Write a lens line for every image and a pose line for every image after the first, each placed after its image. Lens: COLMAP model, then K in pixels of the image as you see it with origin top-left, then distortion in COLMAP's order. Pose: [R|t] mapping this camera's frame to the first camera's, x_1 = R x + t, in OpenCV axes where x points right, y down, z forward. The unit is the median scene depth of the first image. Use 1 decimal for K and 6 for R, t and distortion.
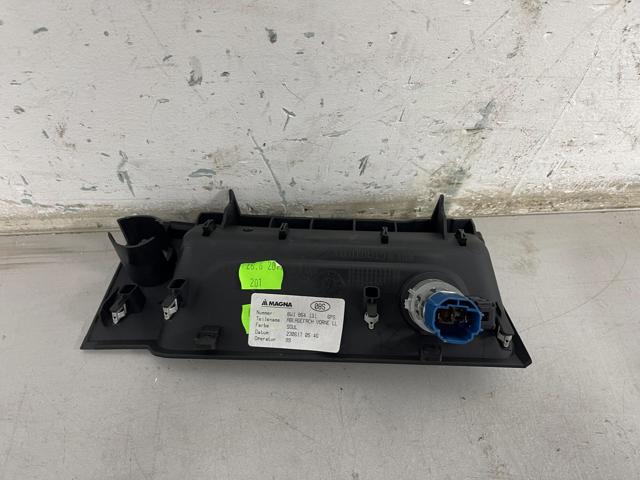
lens RADIAL K [[476.6, 0, 315.1], [0, 476.6, 236.3], [0, 0, 1]] dist [0.041121, -0.080350]
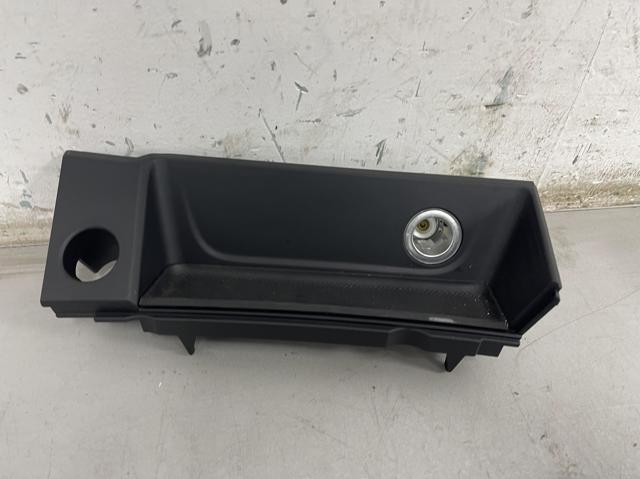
lens RADIAL K [[476.6, 0, 318.9], [0, 476.6, 239.9], [0, 0, 1]] dist [0.041121, -0.080350]
pose [[0.998917, -0.046419, -0.003063, -0.030310], [0.045123, 0.982826, -0.178935, 0.216350], [0.011317, 0.178603, 0.983856, 0.104916]]
